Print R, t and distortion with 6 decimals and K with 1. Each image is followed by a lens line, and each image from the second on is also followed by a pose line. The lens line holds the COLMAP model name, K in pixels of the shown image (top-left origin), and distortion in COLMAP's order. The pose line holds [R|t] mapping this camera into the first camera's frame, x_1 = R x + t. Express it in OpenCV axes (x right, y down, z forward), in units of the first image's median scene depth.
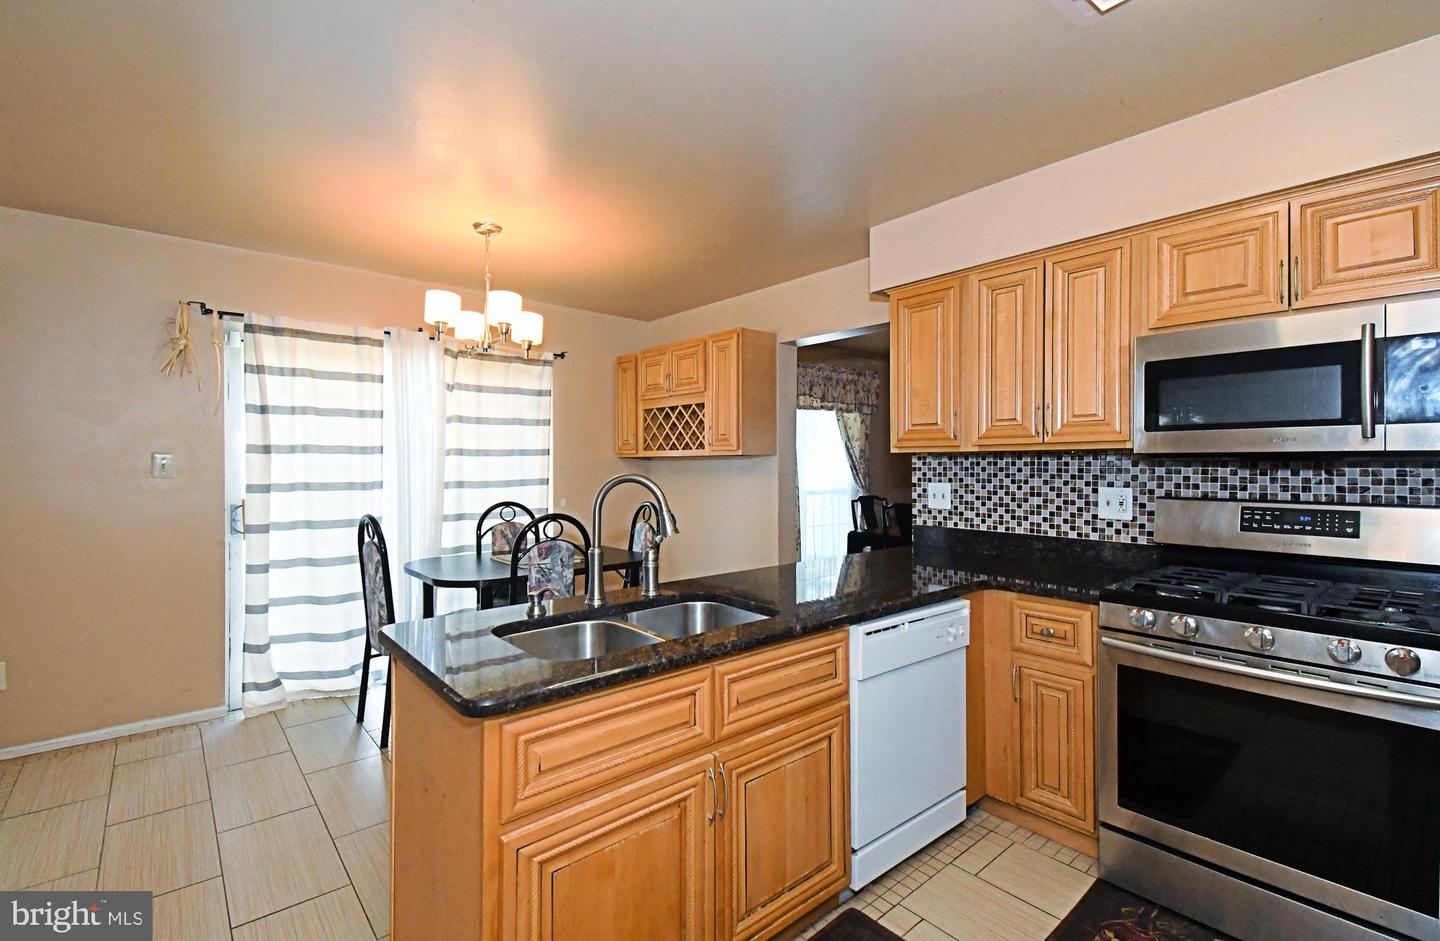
lens RADIAL K [[613.3, 0, 724.0], [0, 613.3, 460.8], [0, 0, 1]] dist [0.006451, -0.006541]
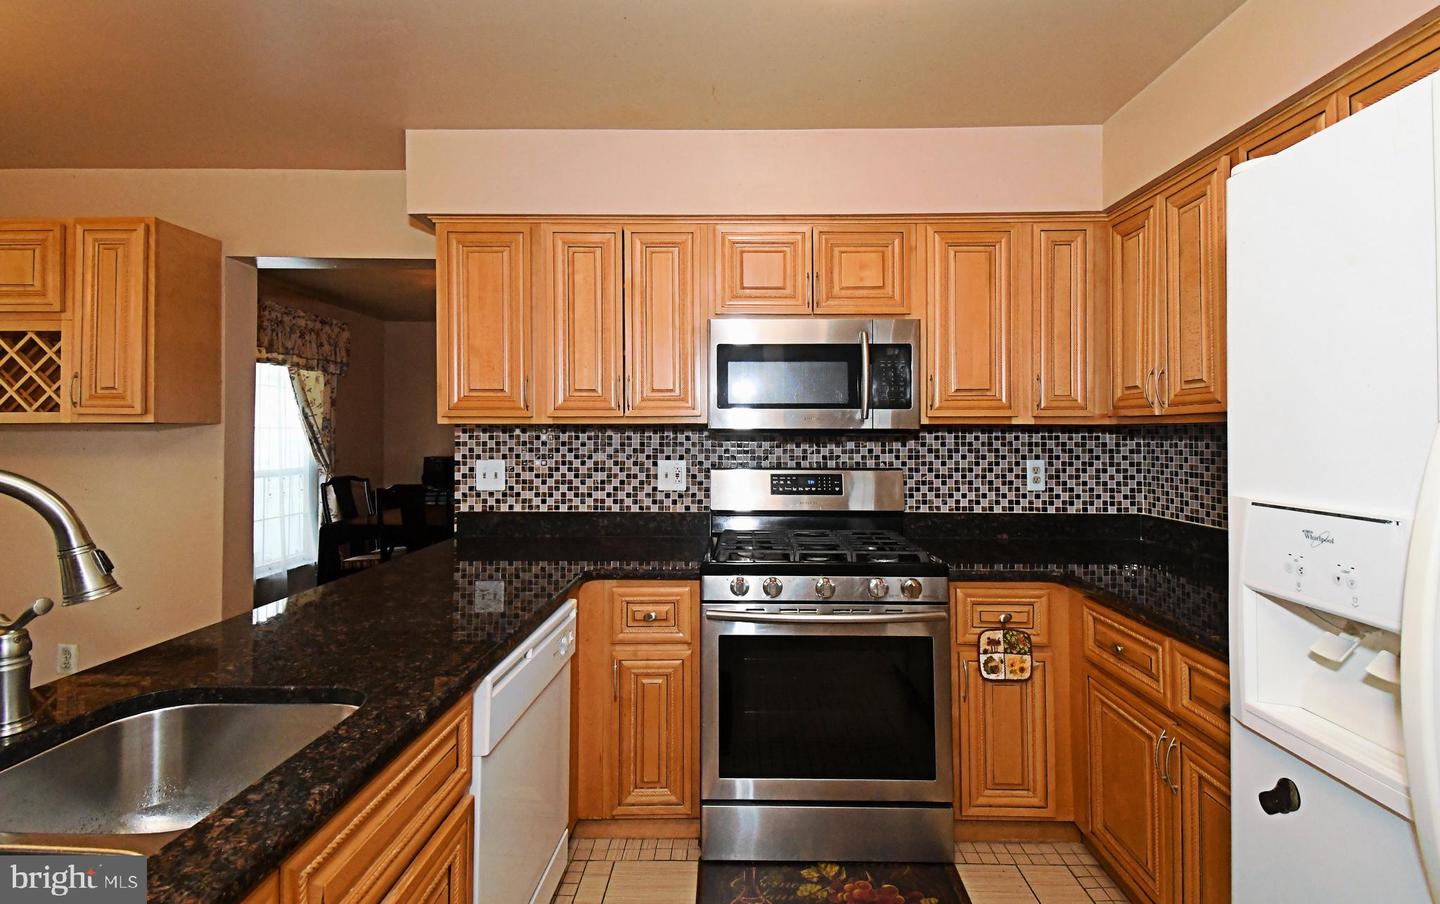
lens RADIAL K [[623.5, 0, 754.4], [0, 623.5, 423.7], [0, 0, 1]] dist [0.016069, -0.005499]
pose [[0.660554, 0.015193, 0.750625, -0.064866], [-0.005181, 0.999864, -0.015679, -0.002803], [-0.750761, 0.006468, 0.660542, 0.170235]]
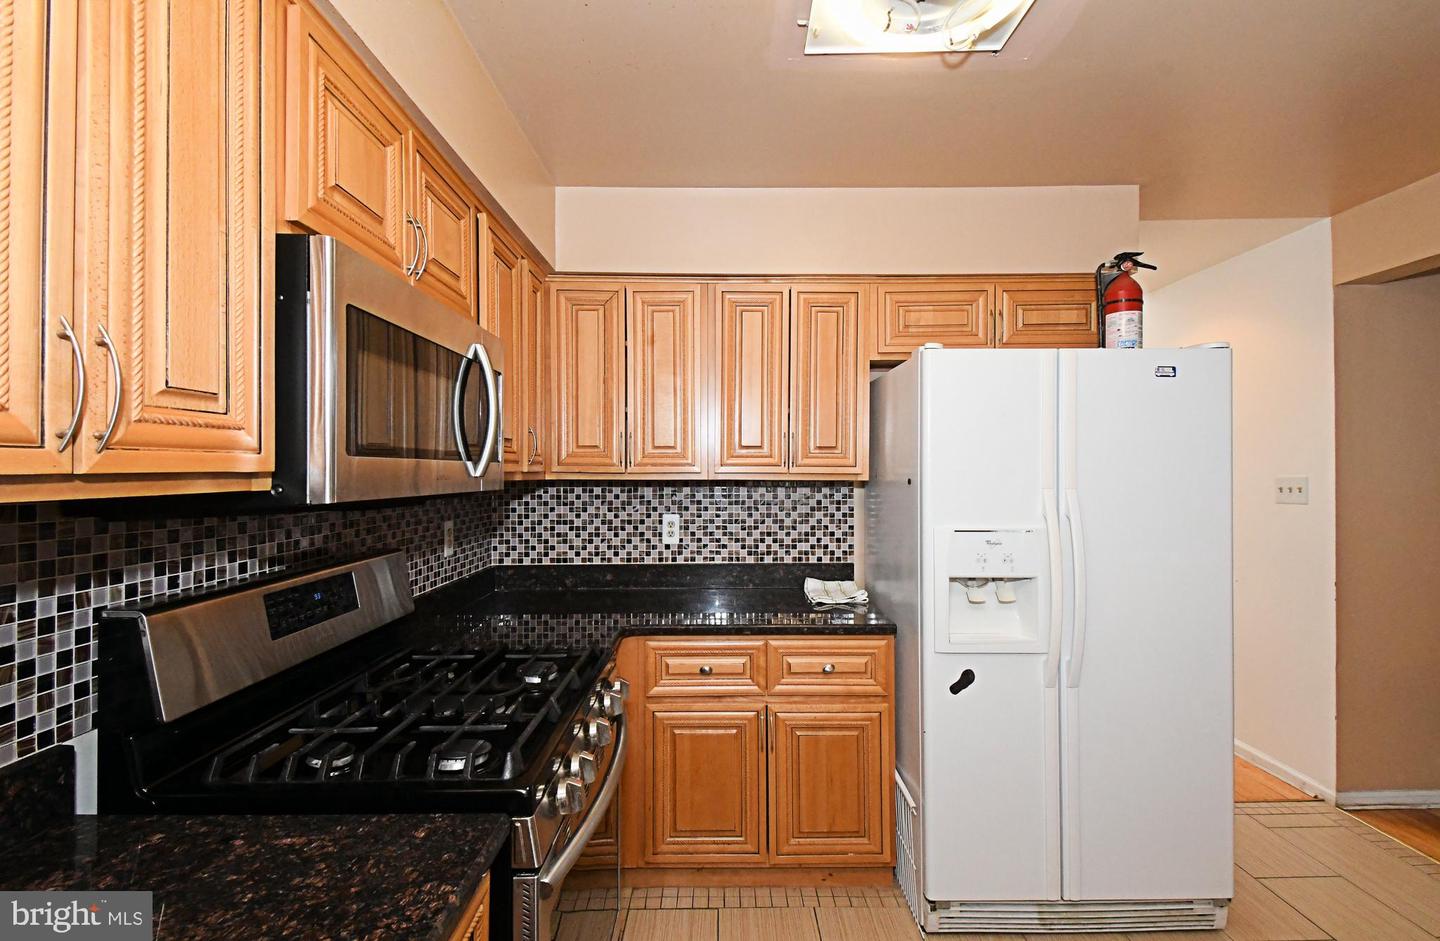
lens RADIAL K [[613.3, 0, 722.1], [0, 613.3, 478.6], [0, 0, 1]] dist [0.006451, -0.006541]
pose [[-0.763401, -0.003636, 0.645915, 0.182207], [-0.000501, 0.999987, 0.005037, -0.023134], [-0.645925, 0.003522, -0.763393, 0.892641]]
